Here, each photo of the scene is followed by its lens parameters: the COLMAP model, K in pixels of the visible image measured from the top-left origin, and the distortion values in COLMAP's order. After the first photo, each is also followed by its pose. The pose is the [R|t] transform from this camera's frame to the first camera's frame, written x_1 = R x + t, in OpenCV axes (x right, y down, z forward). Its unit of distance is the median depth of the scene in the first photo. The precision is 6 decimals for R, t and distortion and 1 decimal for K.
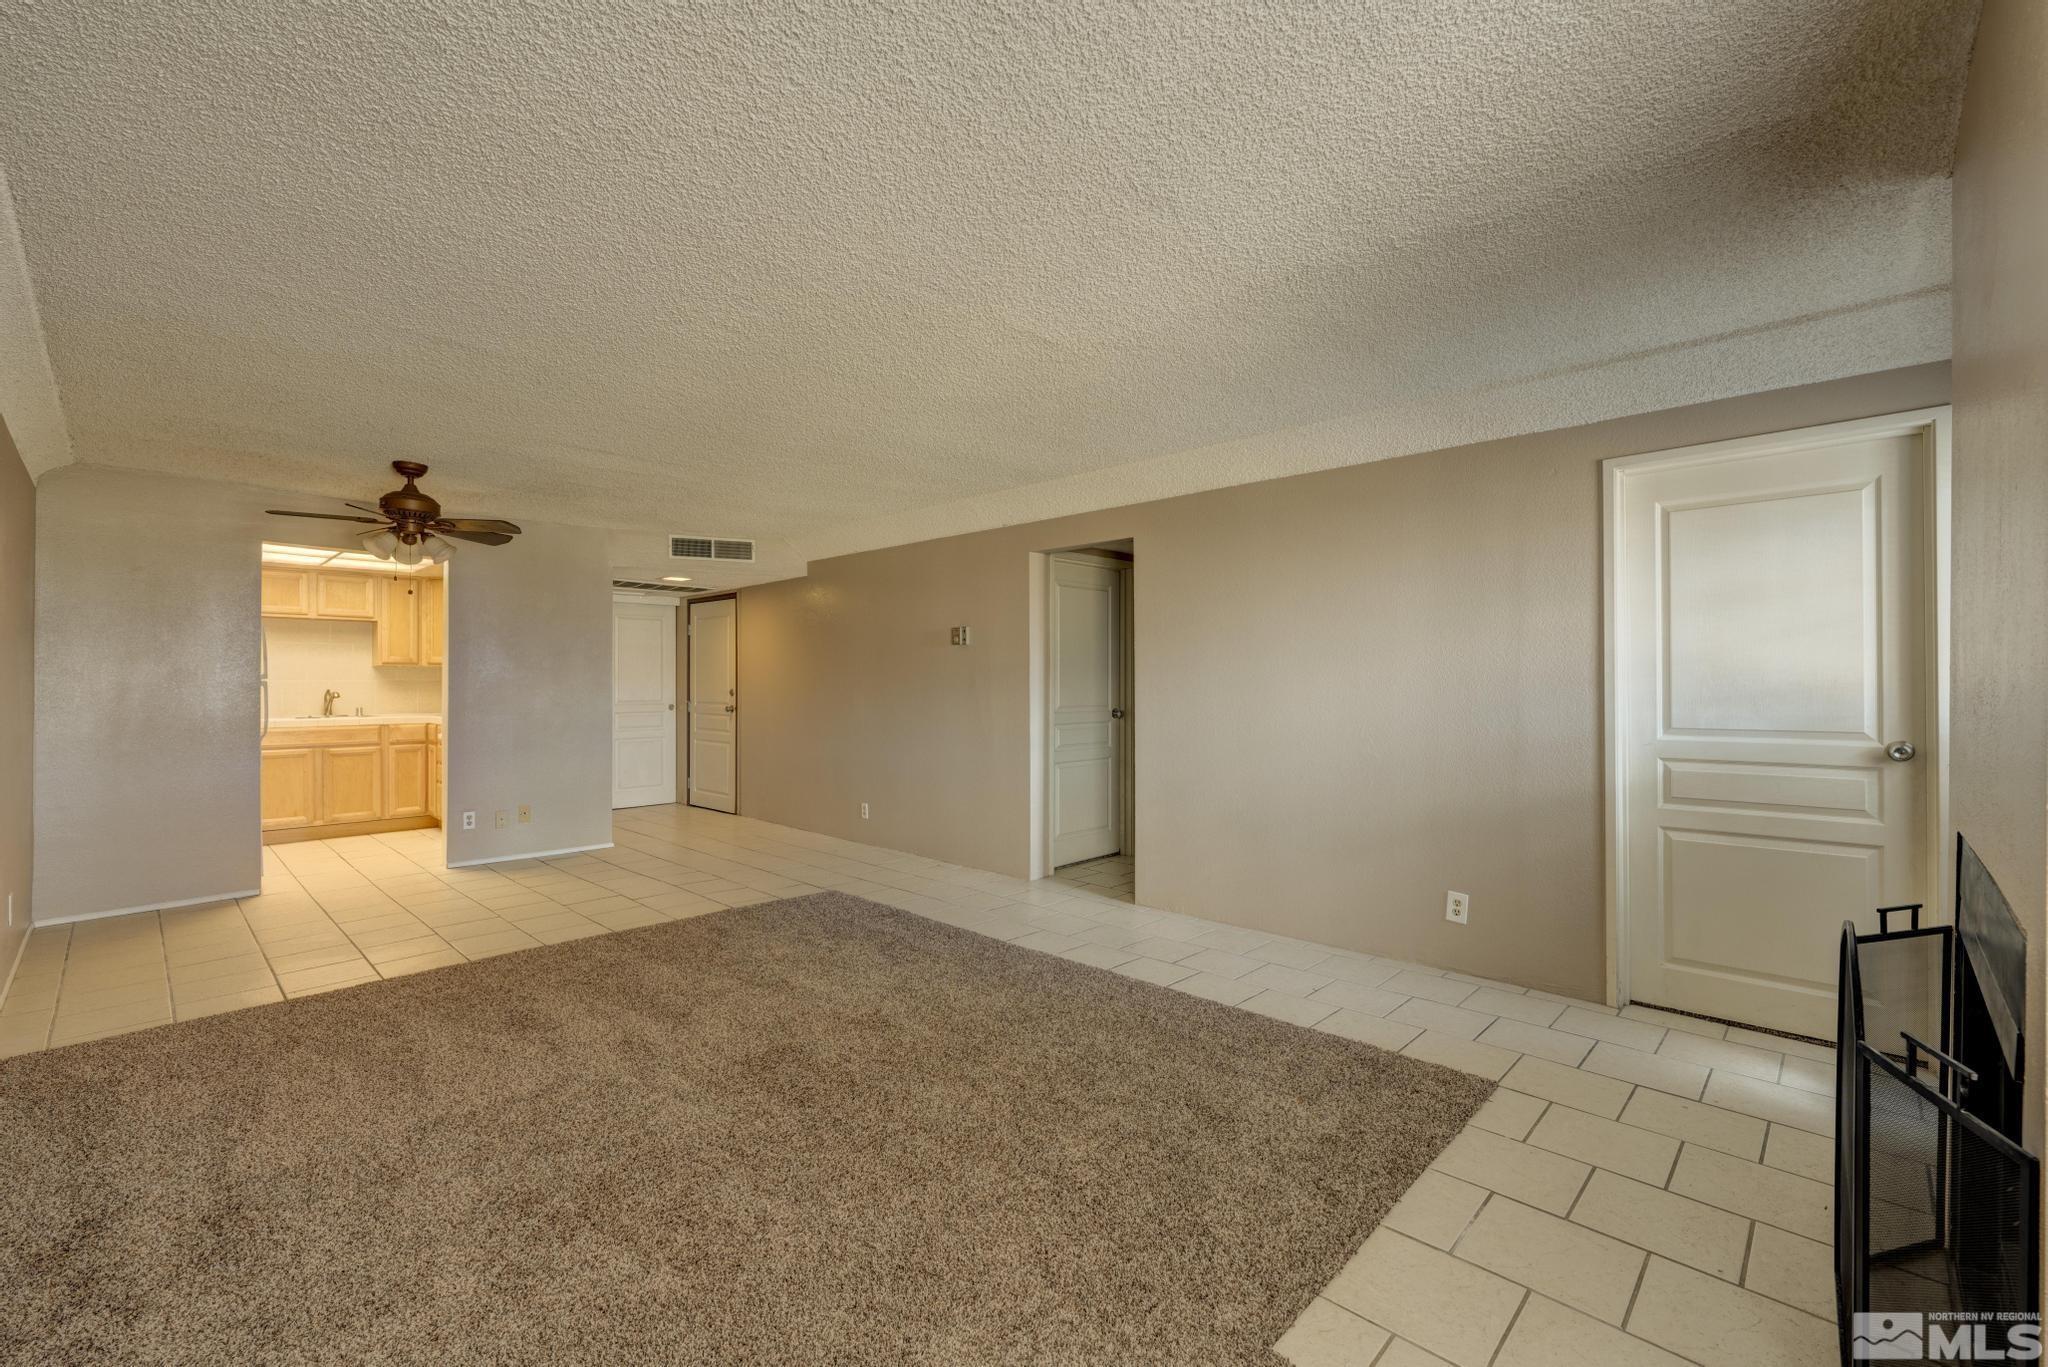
lens RADIAL K [[867.1, 0, 1013.8], [0, 867.1, 682.1], [0, 0, 1]] dist [0.001023, 0.000157]
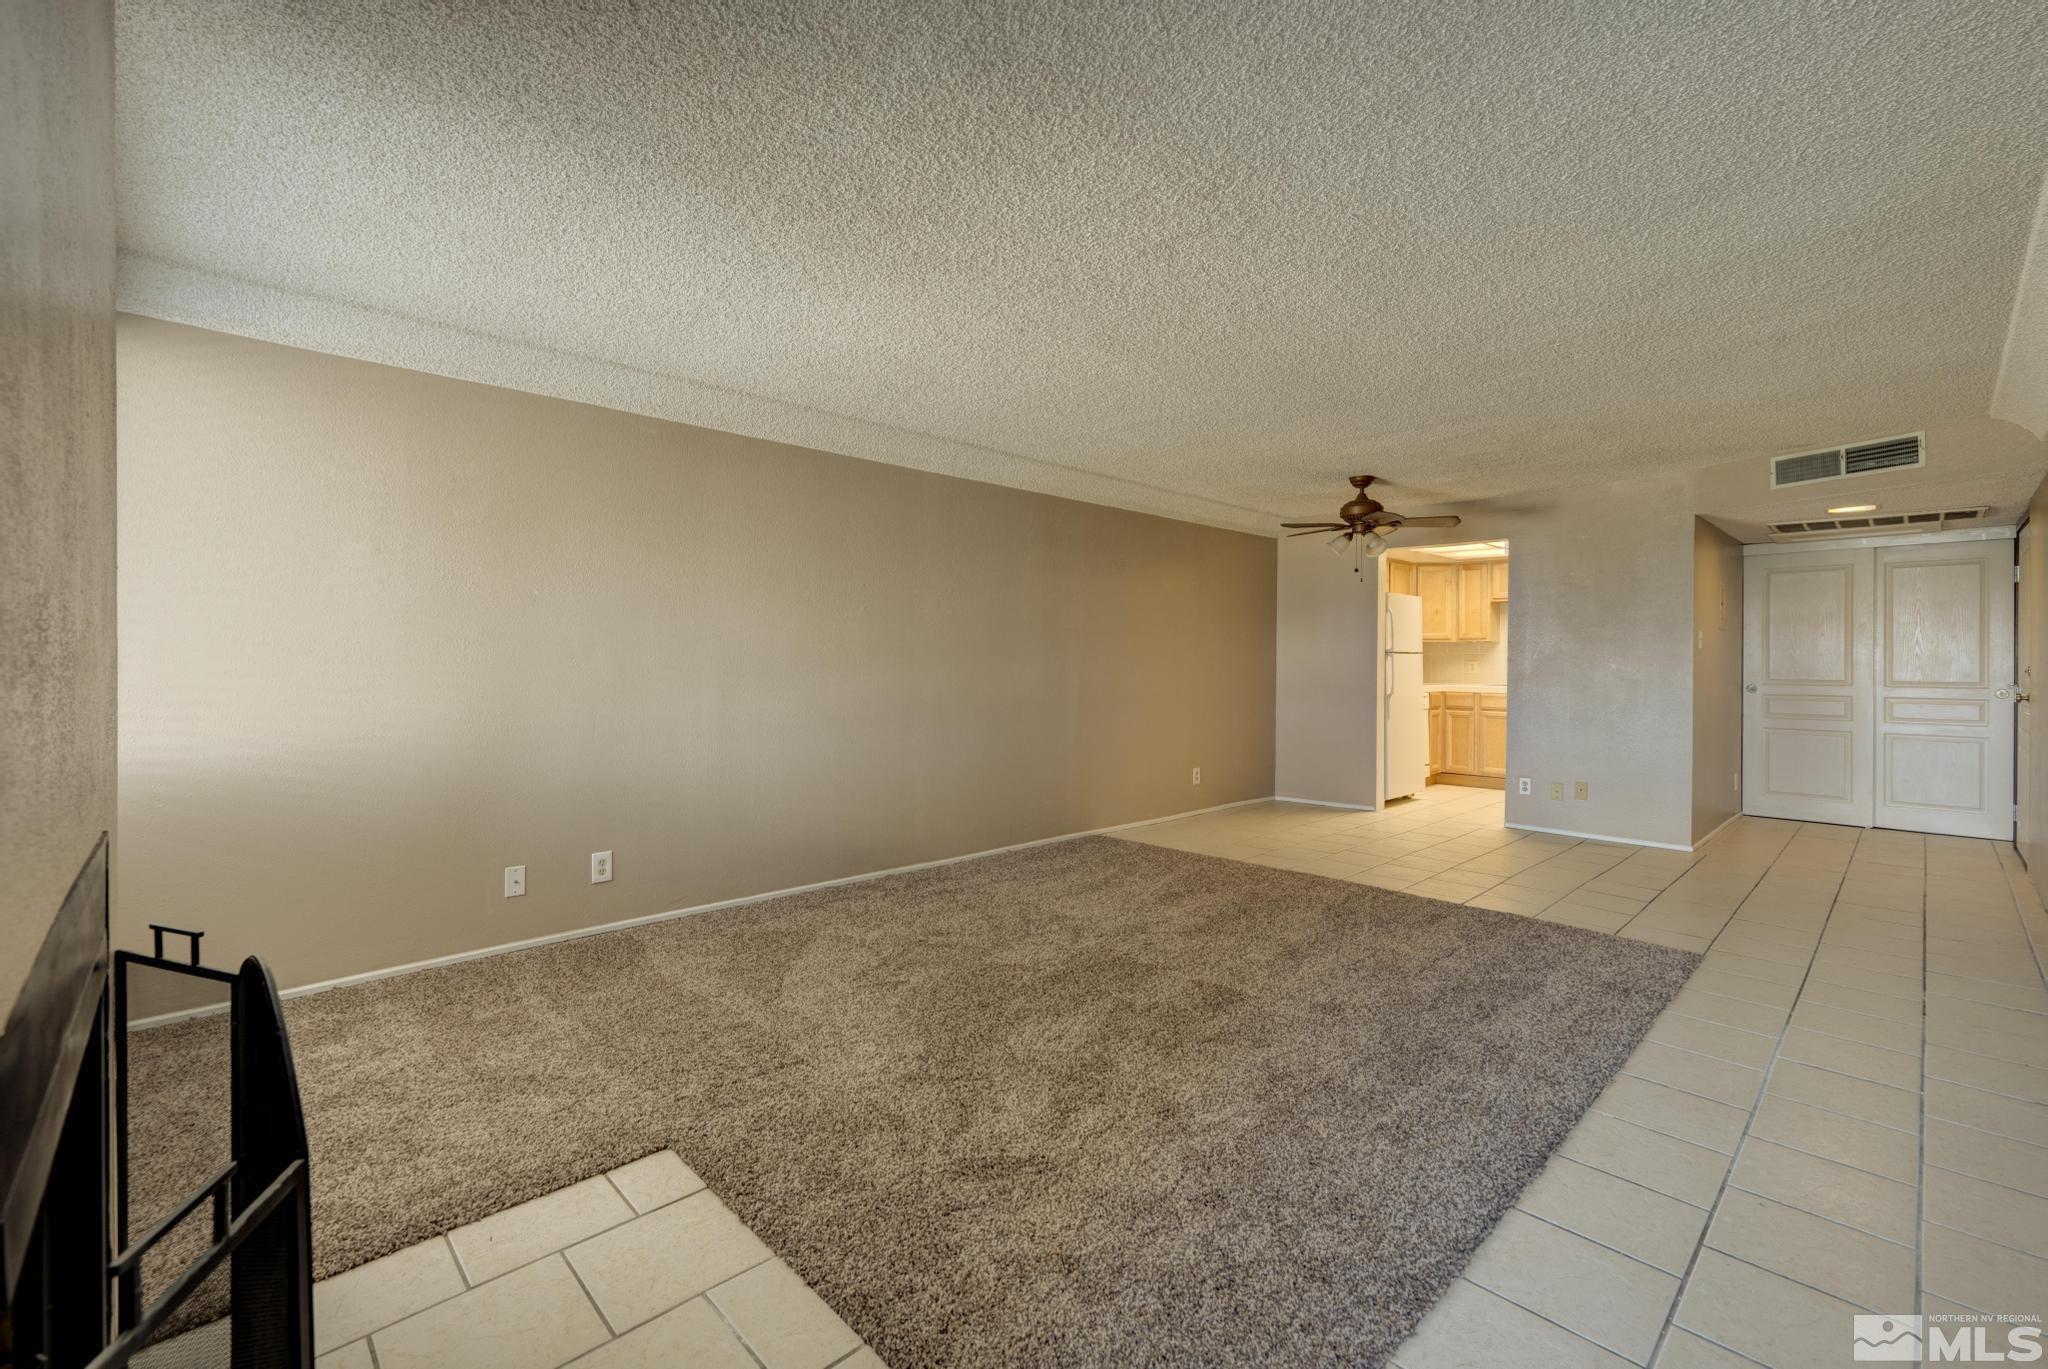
lens RADIAL K [[862.6, 0, 1025.5], [0, 862.6, 665.9], [0, 0, 1]] dist [0.002443, 0.000788]
pose [[-0.023123, 0.008361, -0.999698, 0.364164], [-0.002937, 0.999960, 0.008431, 0.006636], [0.999728, 0.003131, -0.023097, 0.360842]]
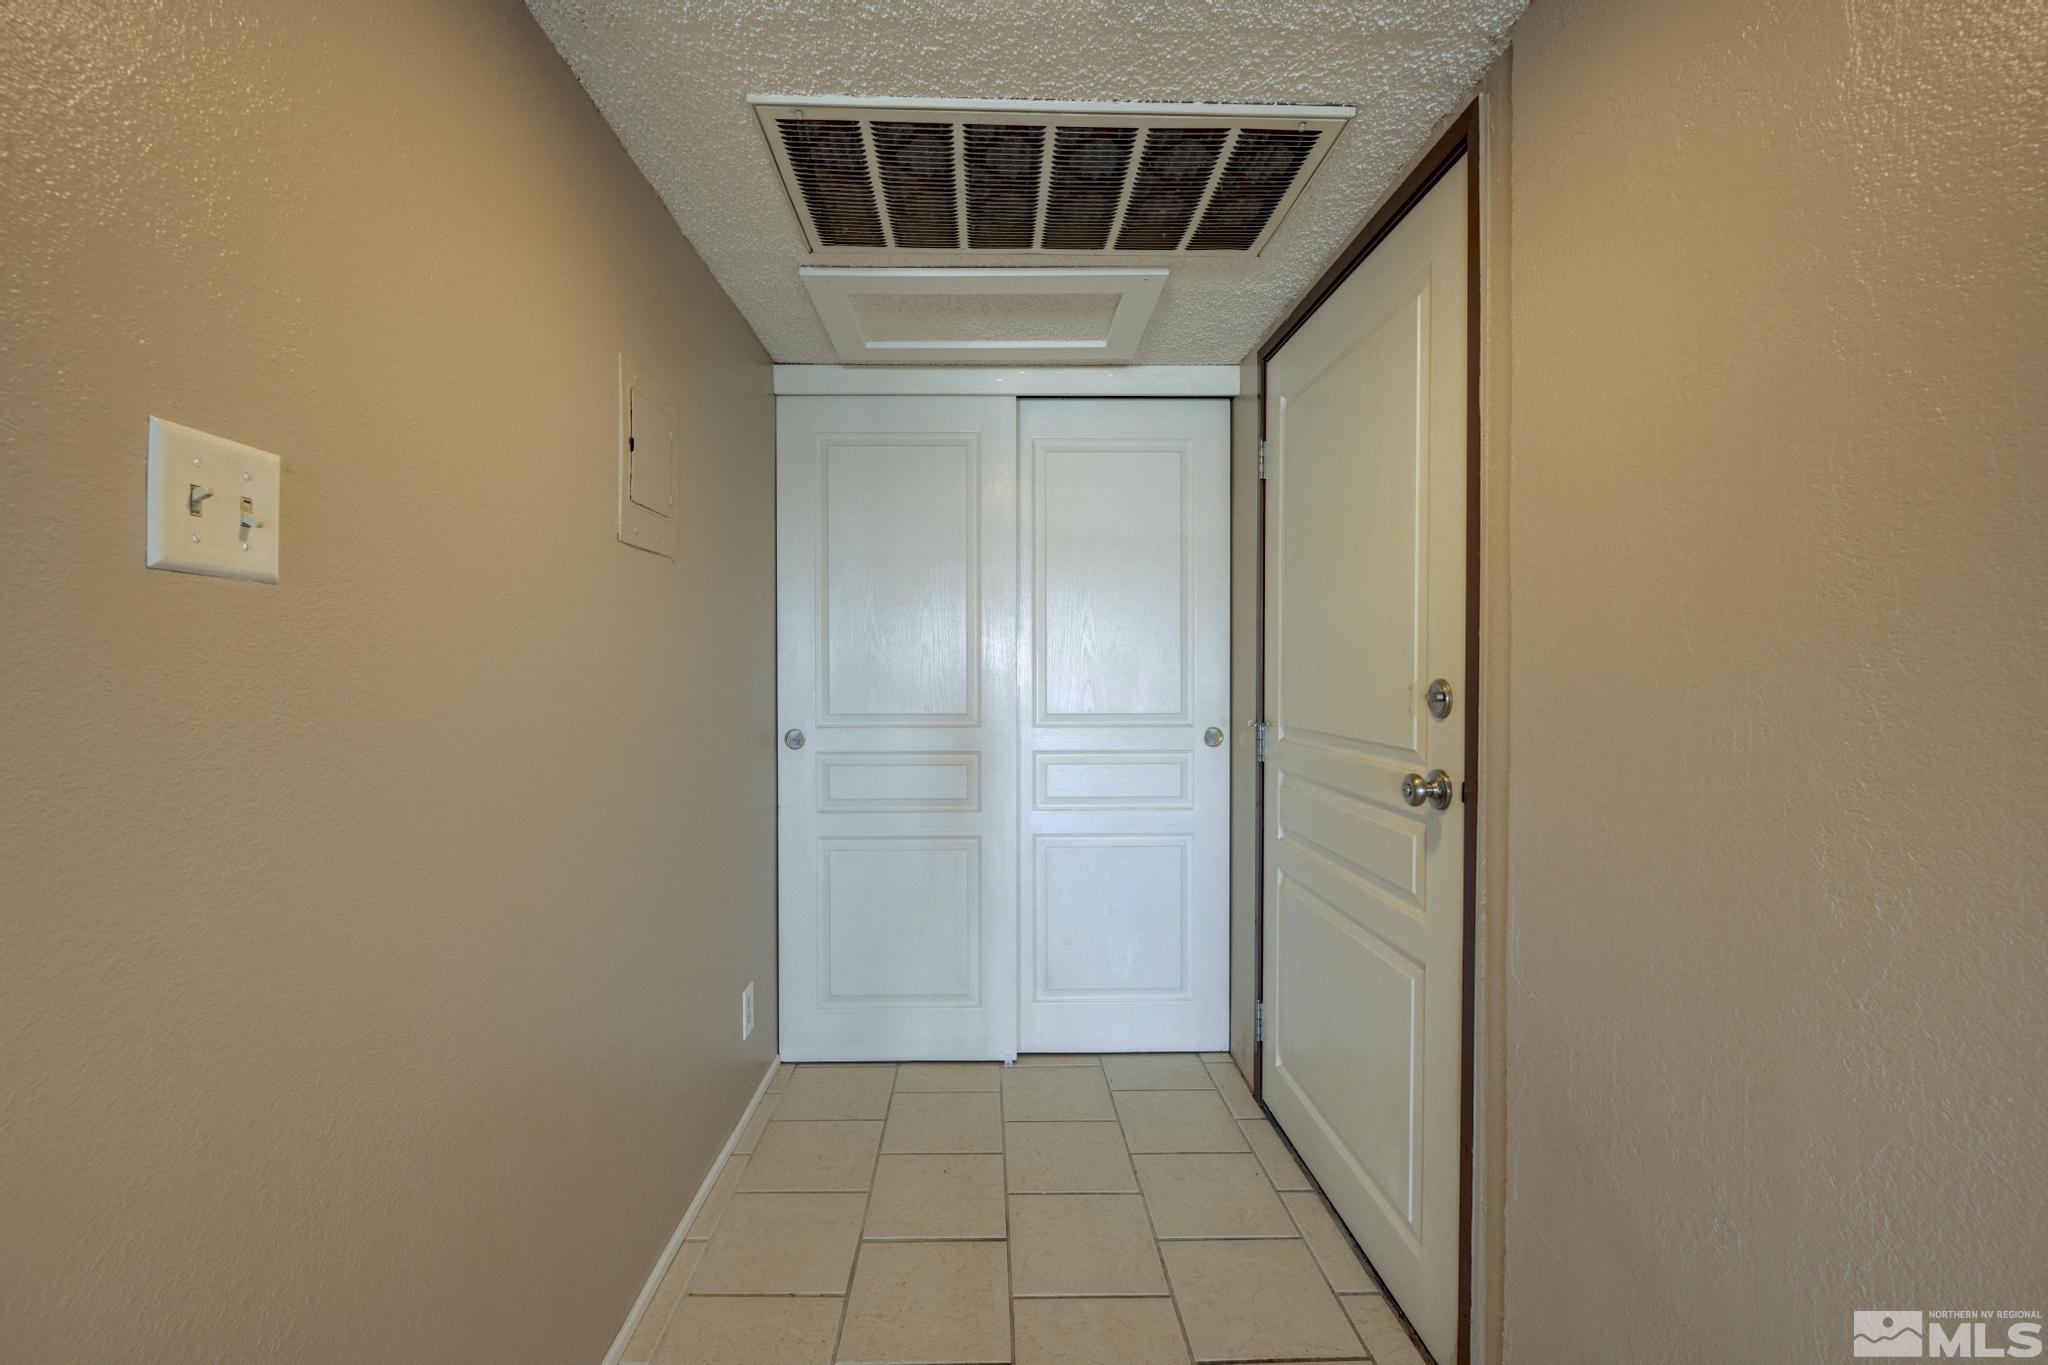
lens RADIAL K [[827.4, 0, 1008.9], [0, 827.4, 676.2], [0, 0, 1]] dist [0.001020, -0.001304]
pose [[0.713376, 0.006565, -0.700751, -0.321827], [-0.002329, 0.999973, 0.006998, 0.007968], [0.700778, -0.003360, 0.713372, 0.976120]]
